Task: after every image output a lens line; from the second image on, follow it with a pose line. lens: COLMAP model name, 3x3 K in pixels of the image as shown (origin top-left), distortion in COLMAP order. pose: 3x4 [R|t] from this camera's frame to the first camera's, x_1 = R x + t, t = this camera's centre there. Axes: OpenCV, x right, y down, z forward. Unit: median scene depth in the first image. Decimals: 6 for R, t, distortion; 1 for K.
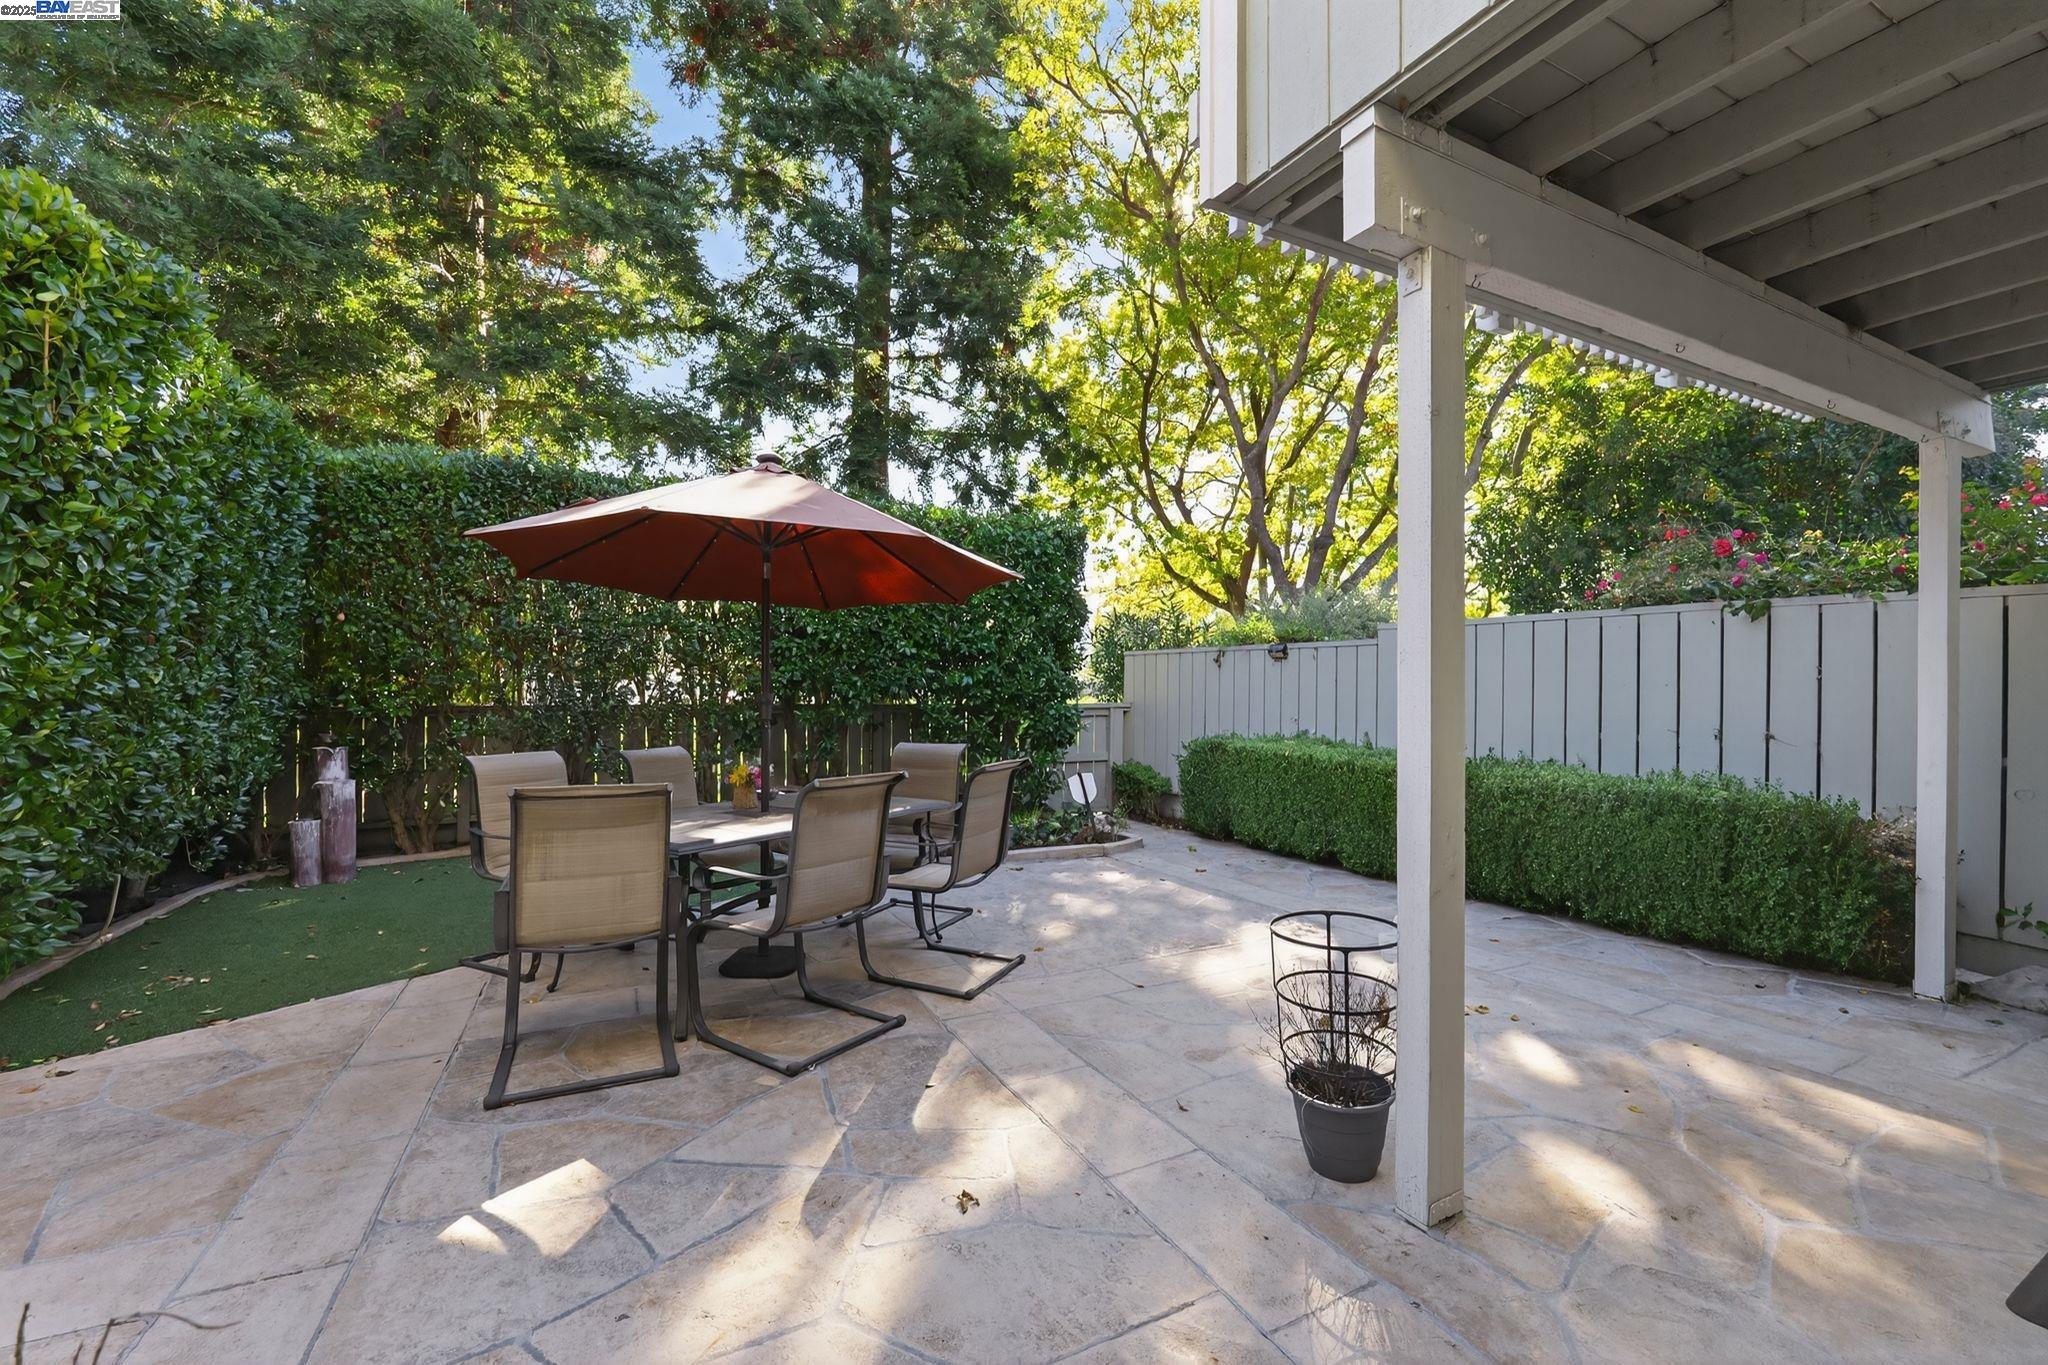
lens RADIAL K [[860.2, 0, 1022.8], [0, 860.2, 693.2], [0, 0, 1]] dist [-0.014289, -0.000049]
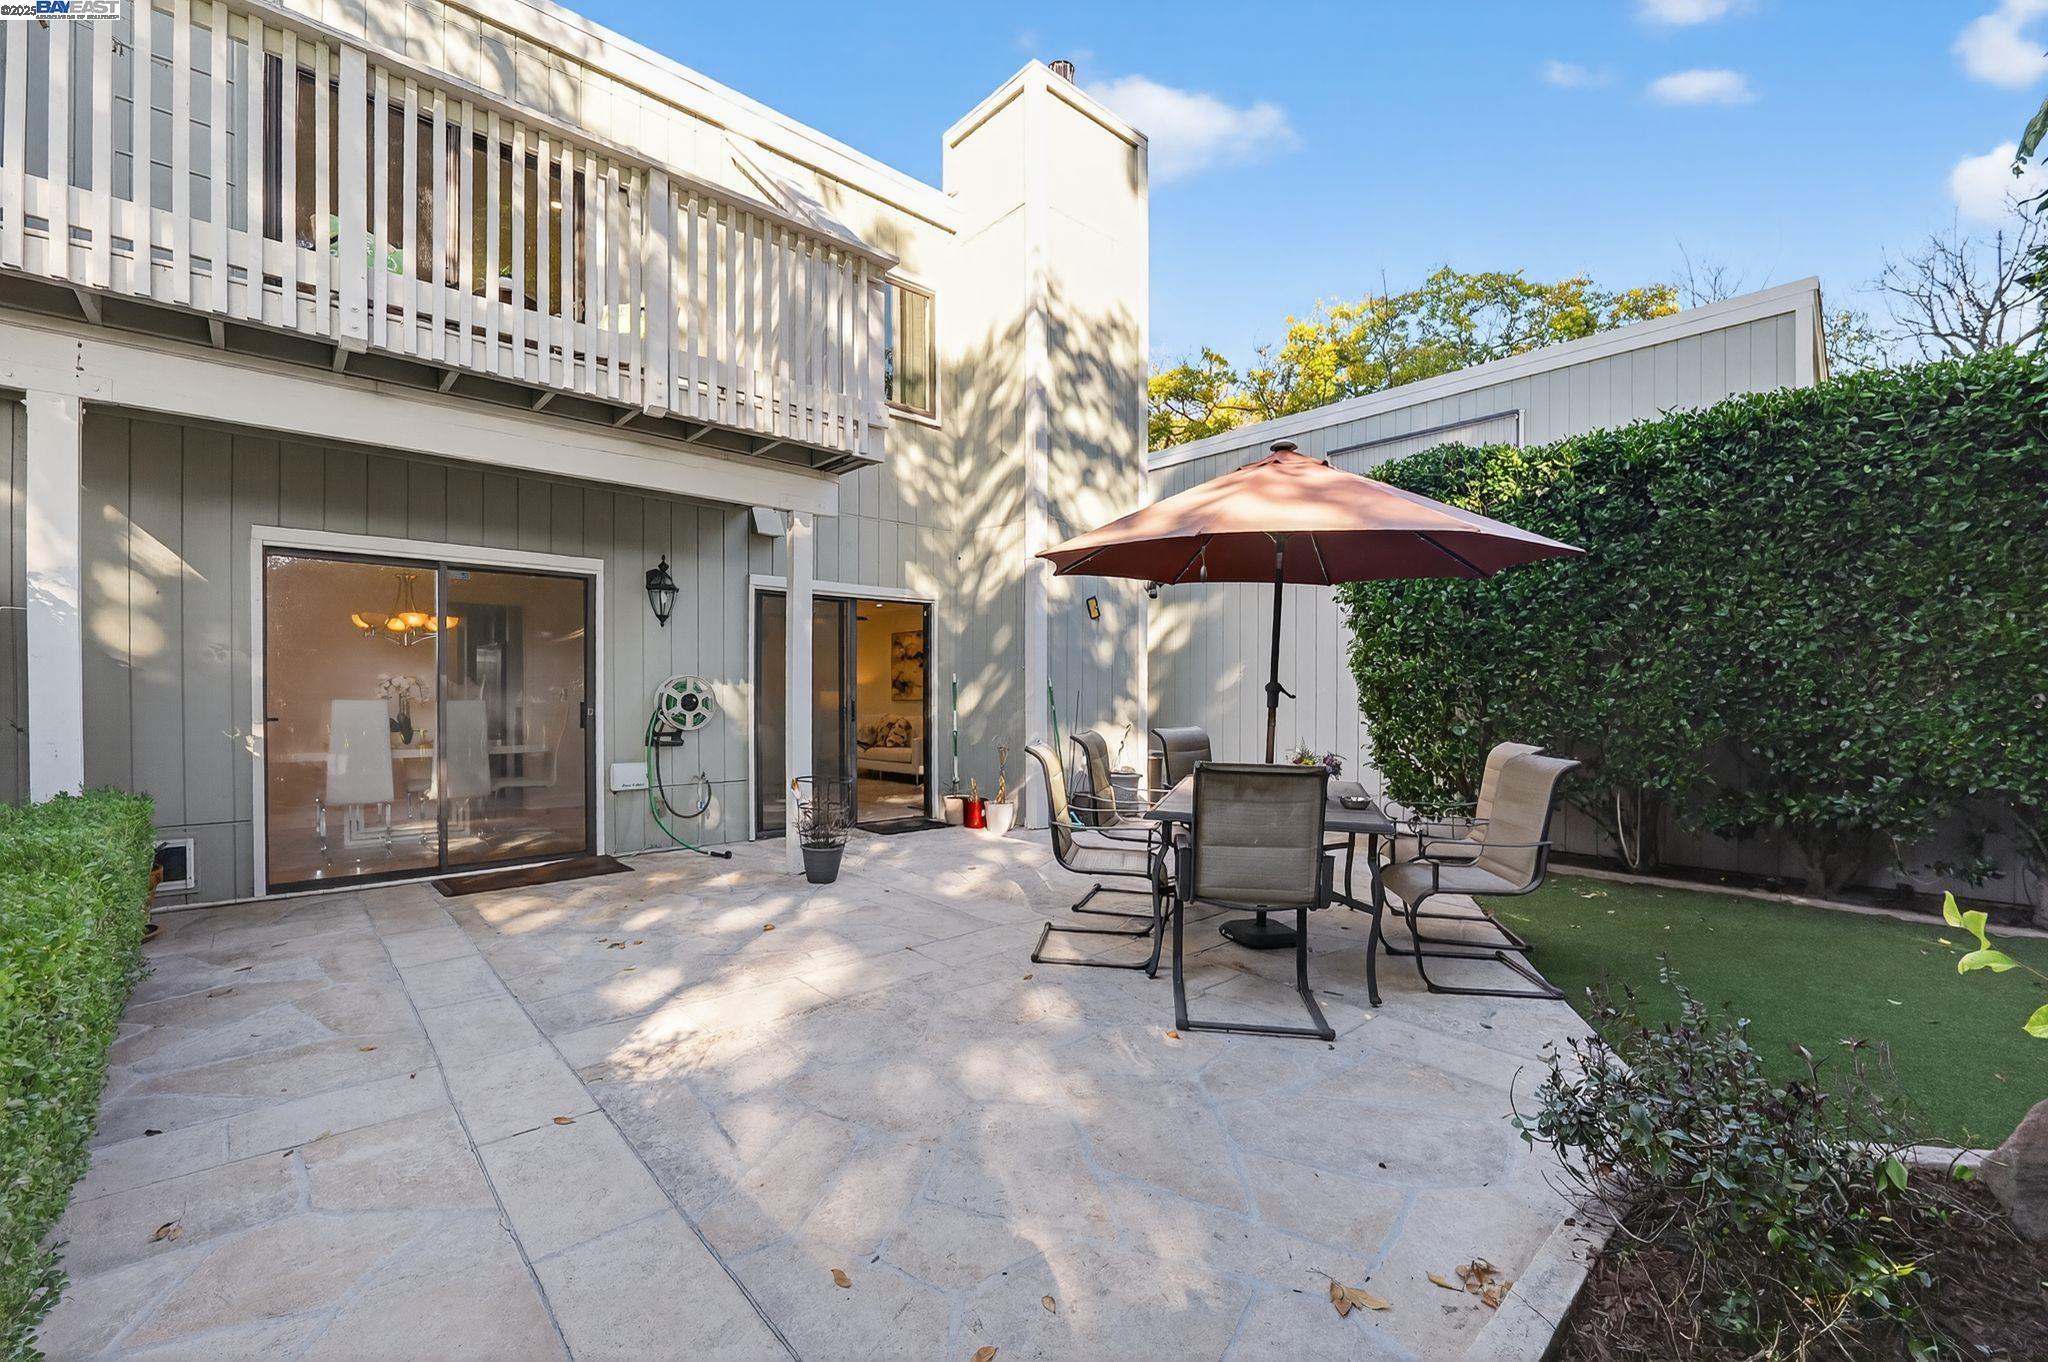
lens RADIAL K [[837.8, 0, 983.9], [0, 837.8, 705.8], [0, 0, 1]] dist [-0.003478, -0.000185]
pose [[-0.973878, -0.001106, -0.227069, 0.315785], [-0.005758, 0.999787, 0.019824, 0.017758], [0.226999, 0.020614, -0.973677, 2.274130]]
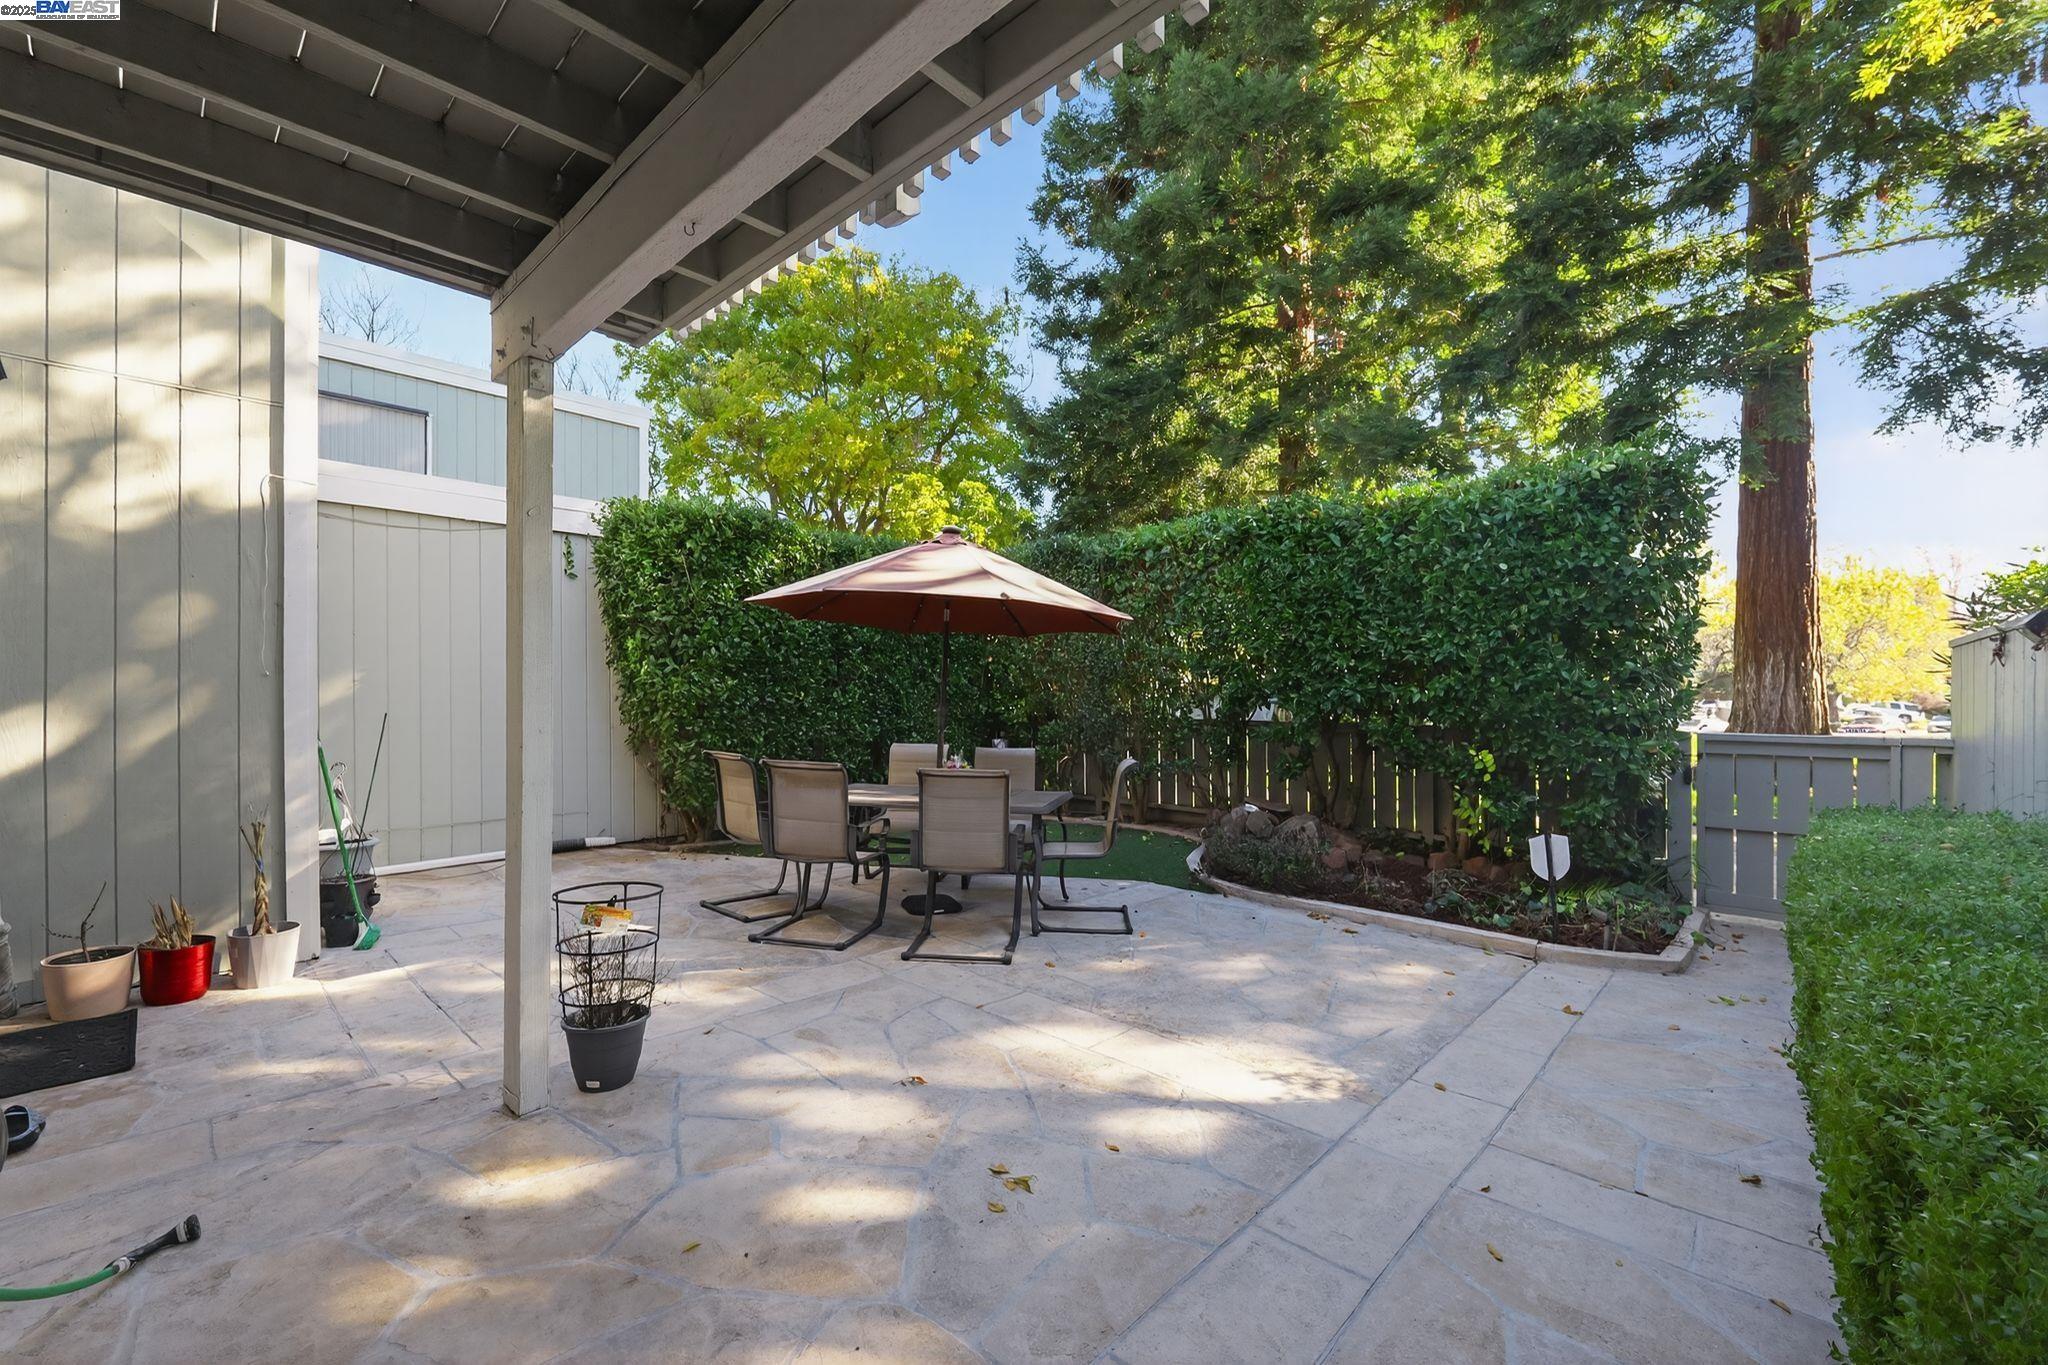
lens RADIAL K [[837.8, 0, 983.9], [0, 837.8, 707.3], [0, 0, 1]] dist [-0.003478, -0.000185]
pose [[0.310123, 0.006866, -0.950671, 1.182752], [-0.012988, 0.999911, 0.002985, -0.010284], [0.950608, 0.011422, 0.310185, 0.780803]]
